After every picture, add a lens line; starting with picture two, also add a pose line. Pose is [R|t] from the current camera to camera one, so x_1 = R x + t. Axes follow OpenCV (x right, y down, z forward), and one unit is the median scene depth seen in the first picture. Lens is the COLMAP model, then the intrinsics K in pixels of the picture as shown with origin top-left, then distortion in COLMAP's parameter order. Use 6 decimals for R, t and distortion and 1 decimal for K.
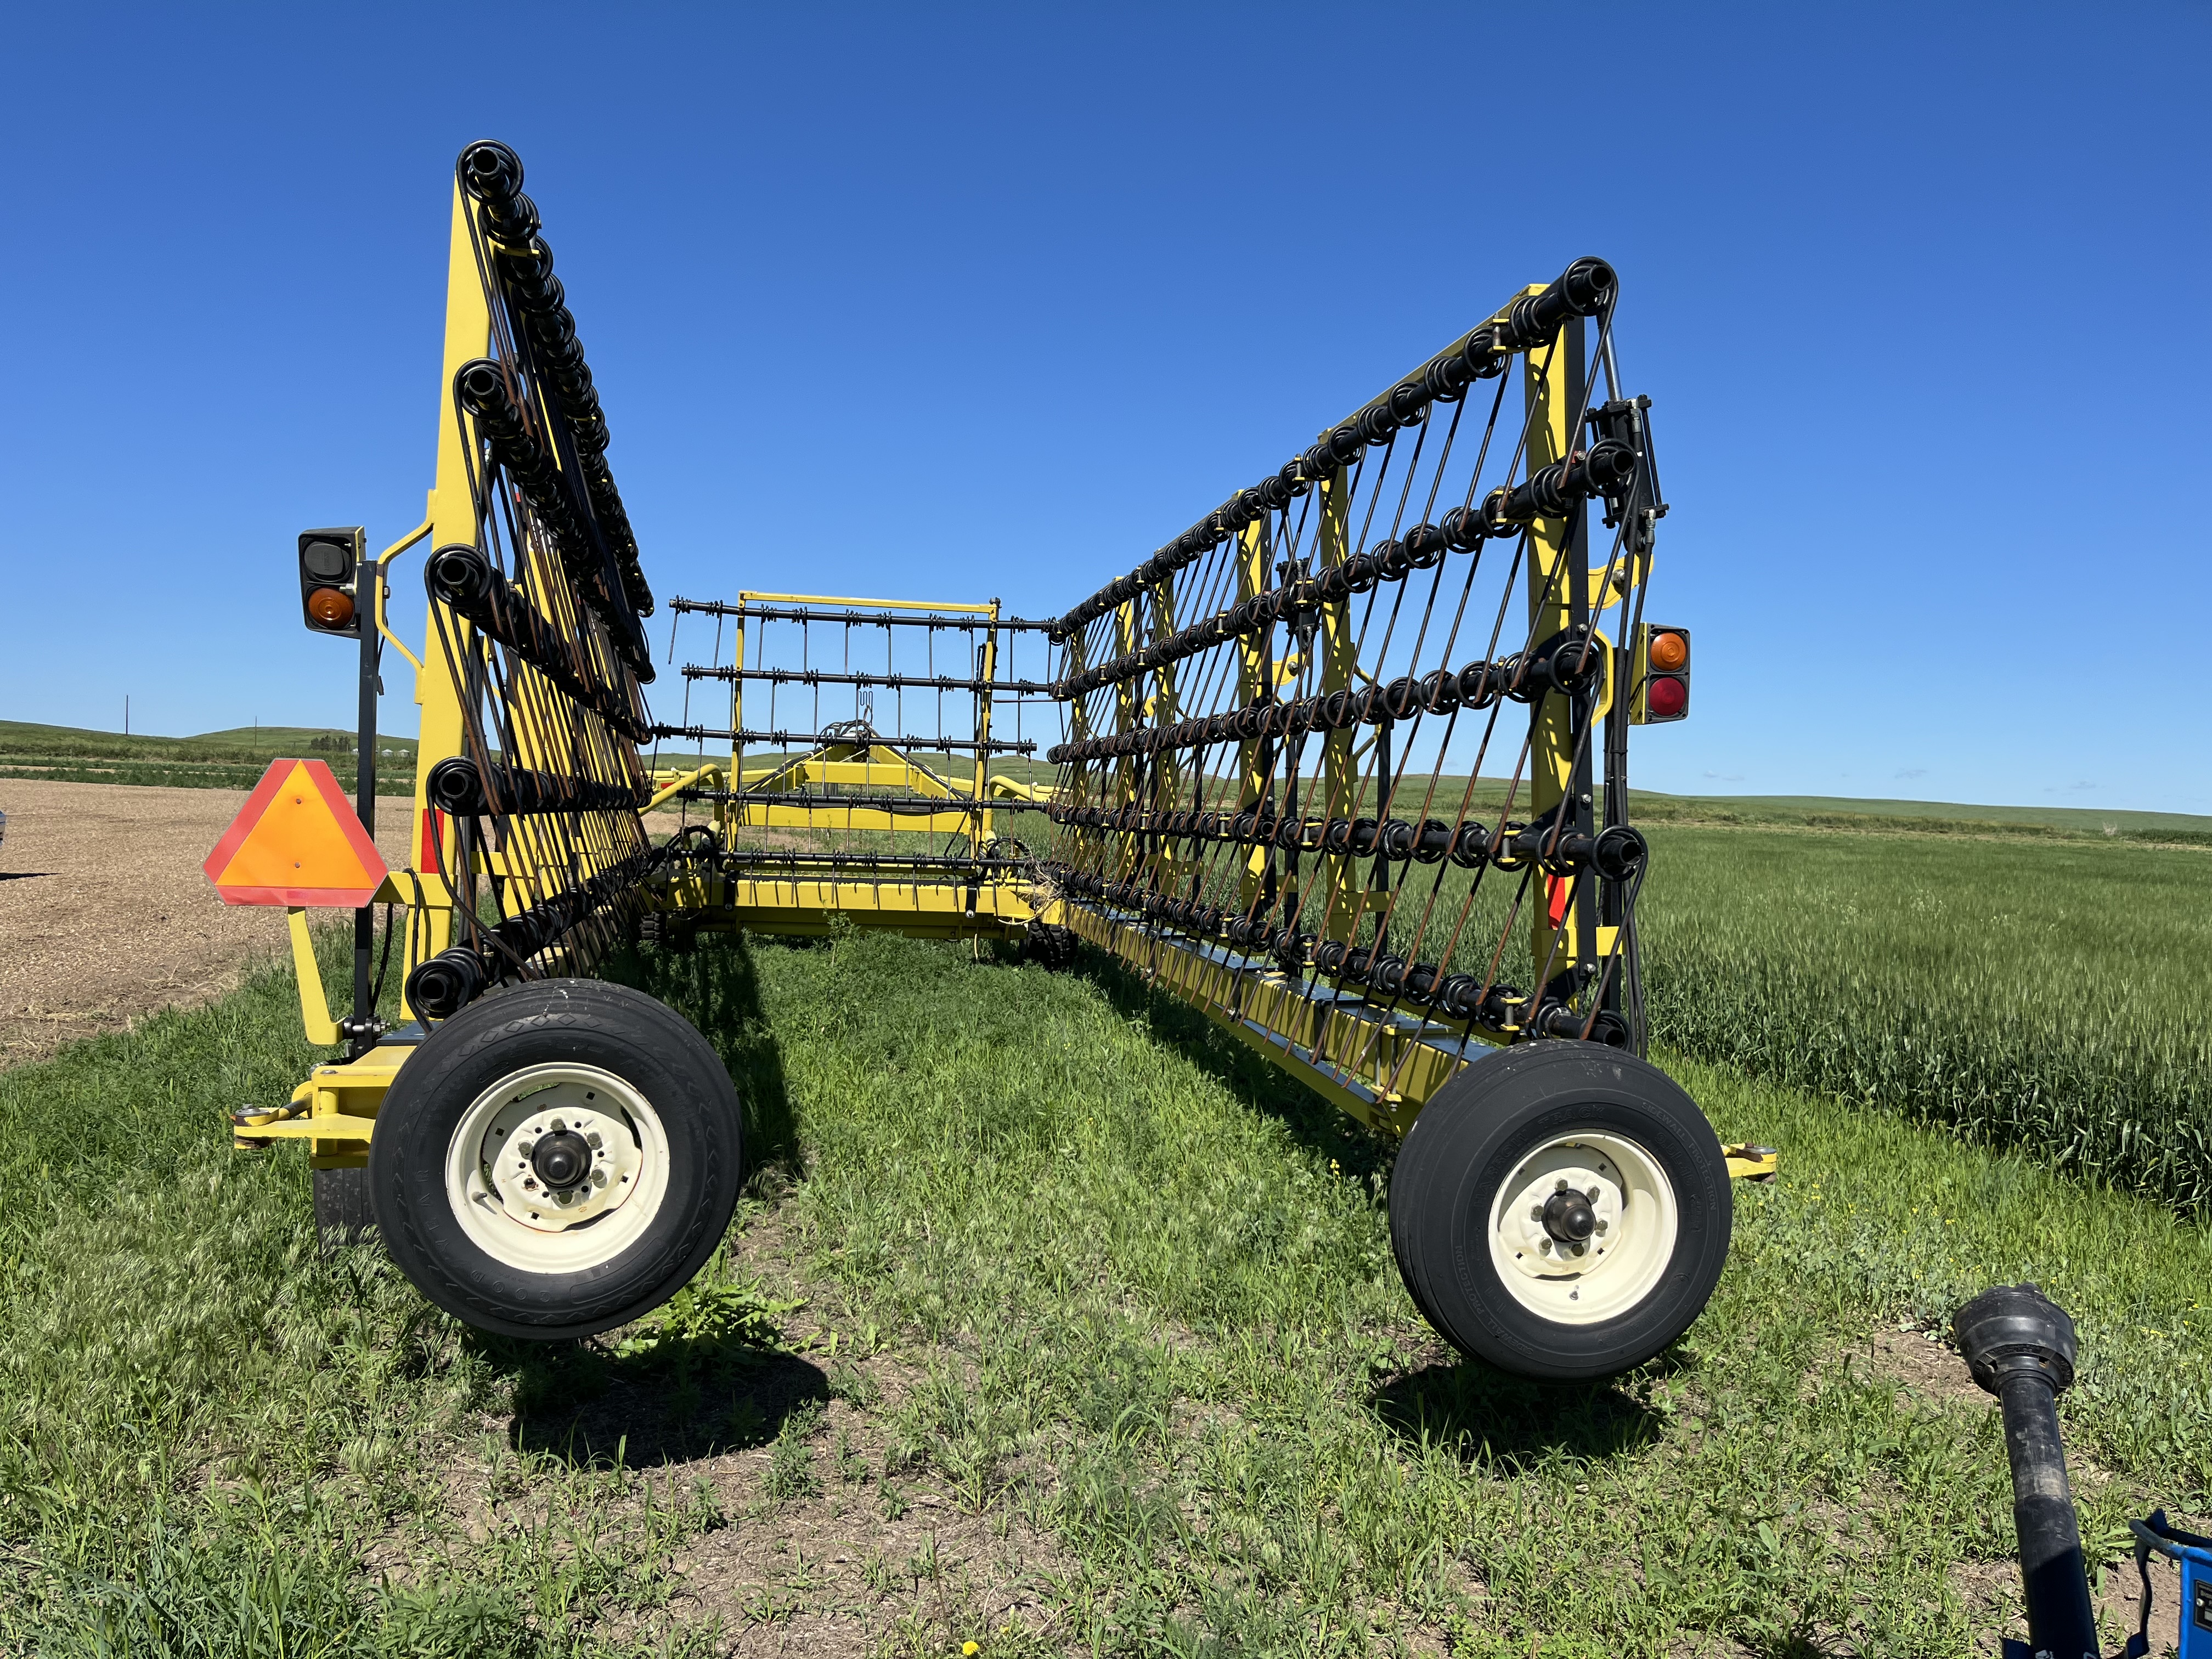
lens RADIAL K [[1695.9, 0, 1106.0], [0, 1695.9, 829.5], [0, 0, 1]] dist [0.005127, 0.000483]
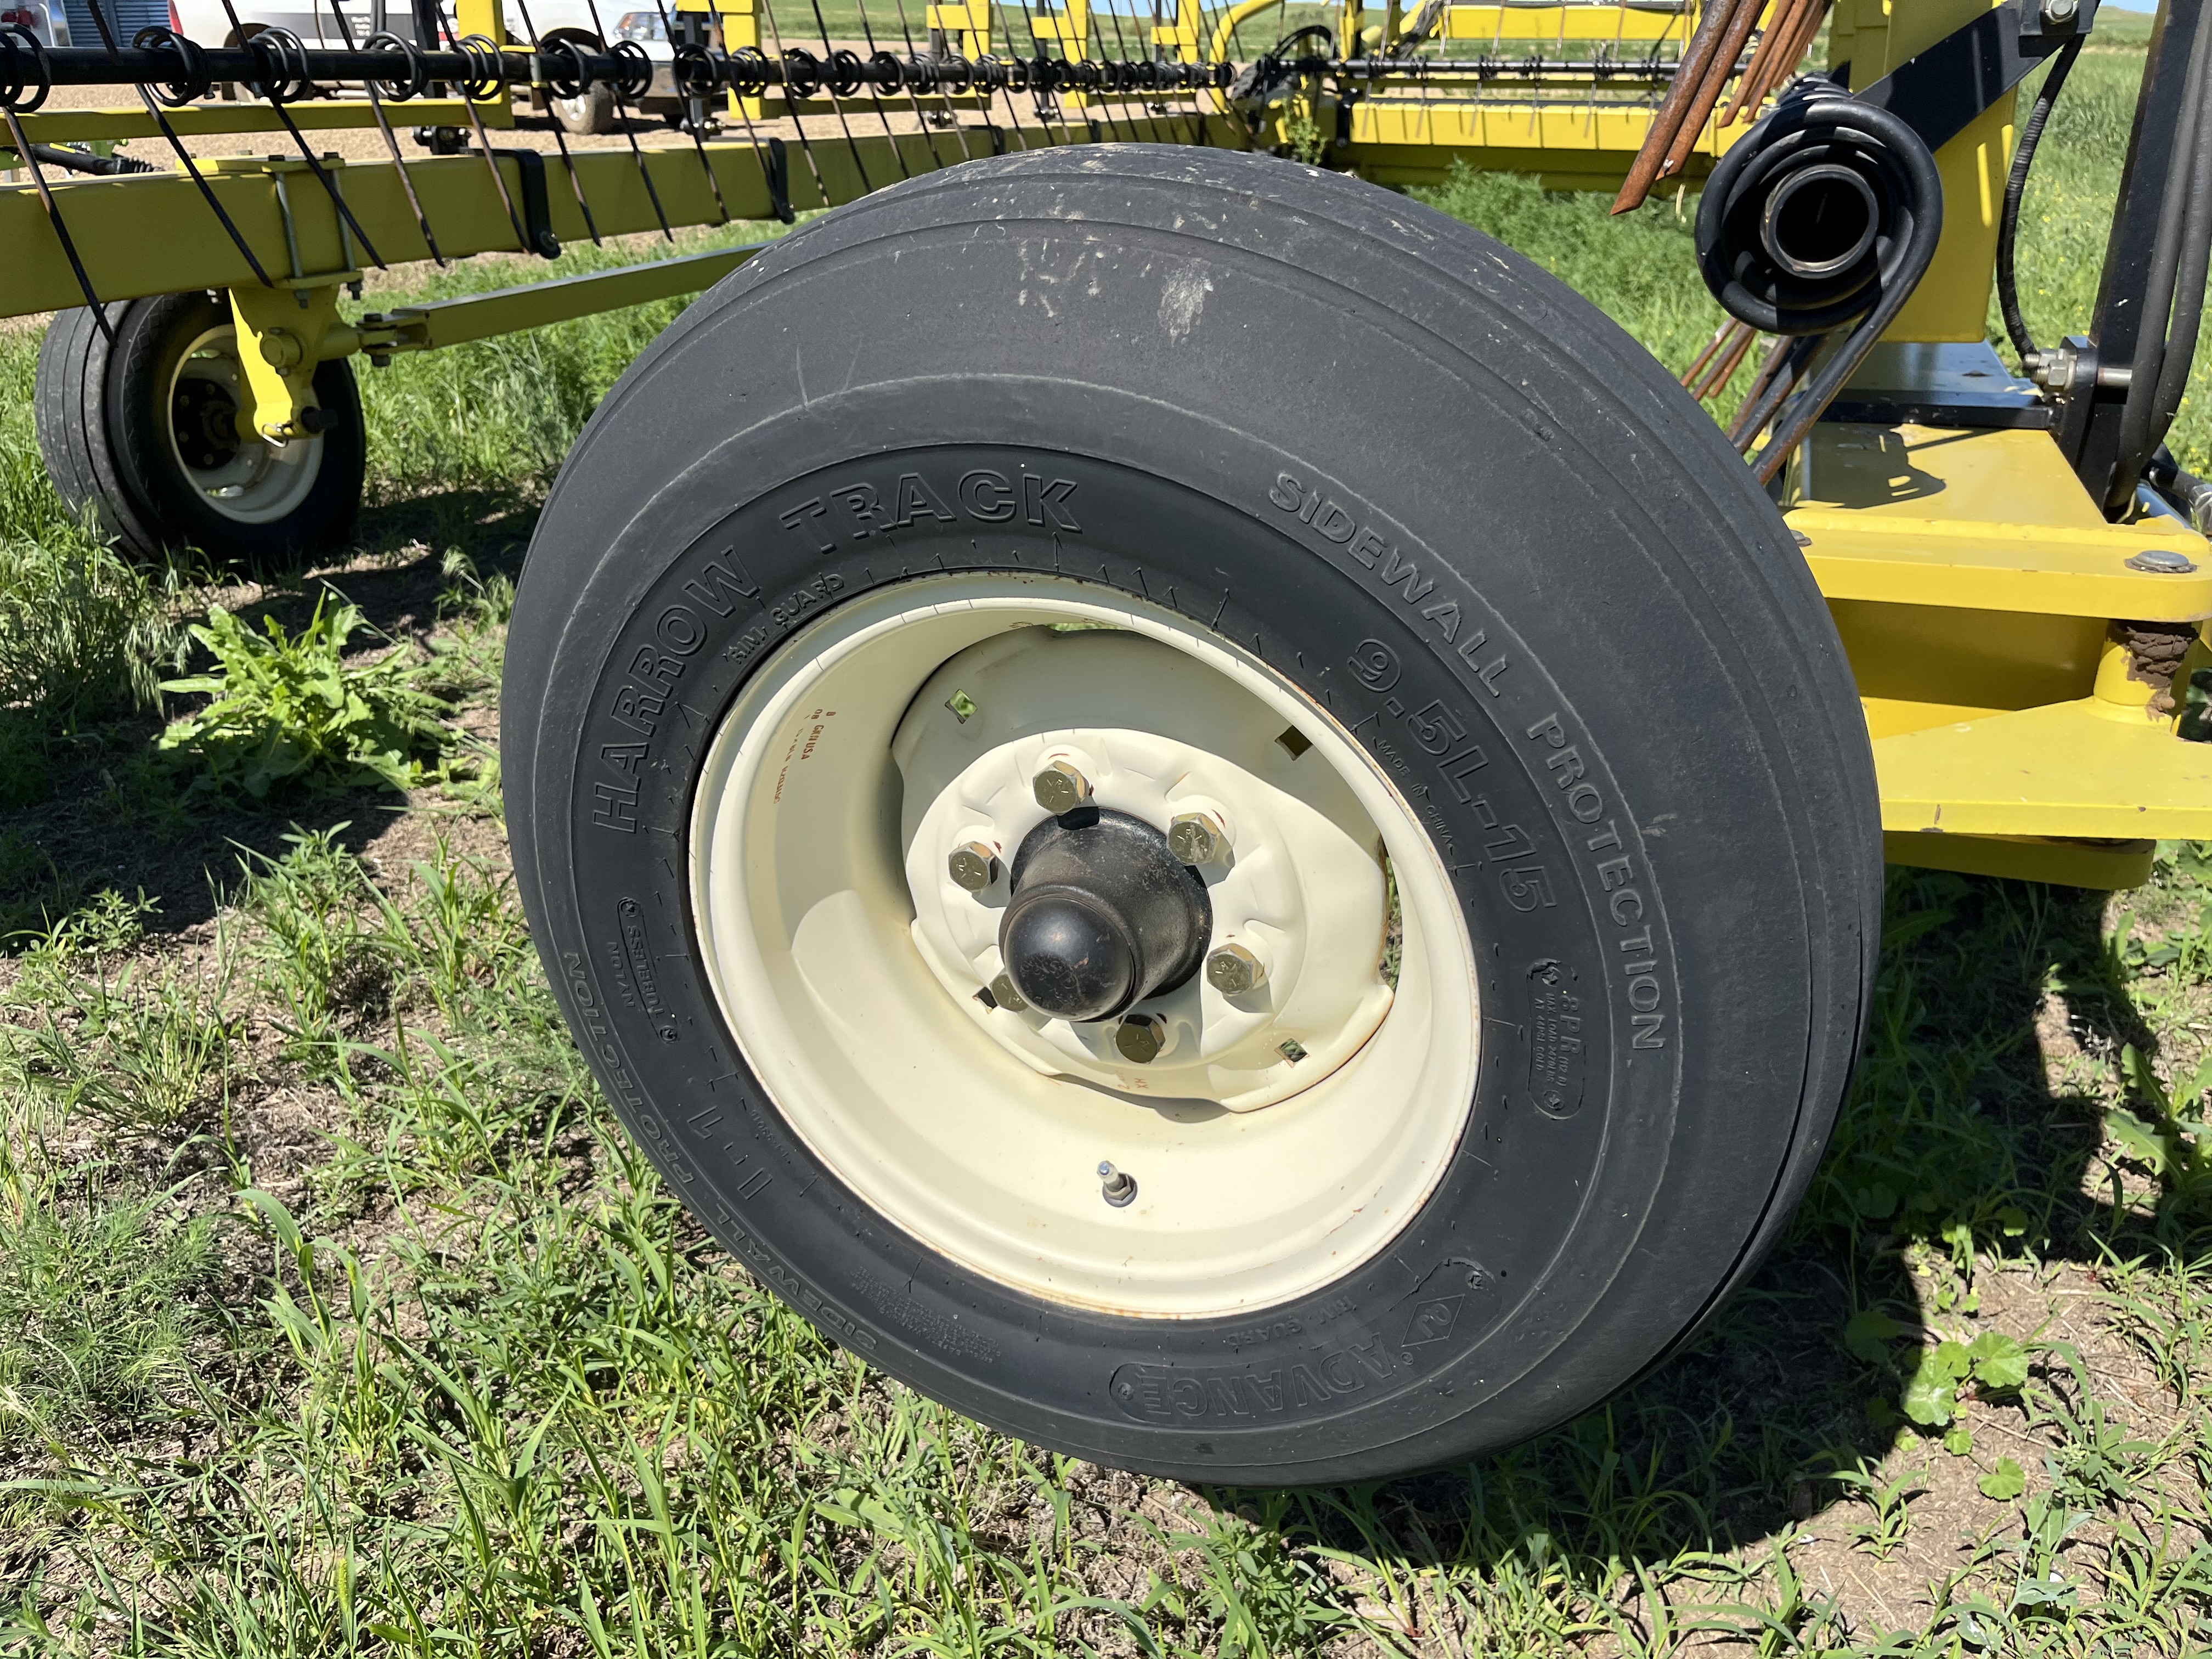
lens RADIAL K [[1695.9, 0, 1106.0], [0, 1695.9, 829.5], [0, 0, 1]] dist [0.005127, 0.000483]
pose [[0.844332, 0.197192, -0.498216, 0.387275], [0.009456, 0.924190, 0.381815, 0.120856], [0.535737, -0.327090, 0.778459, 0.799009]]
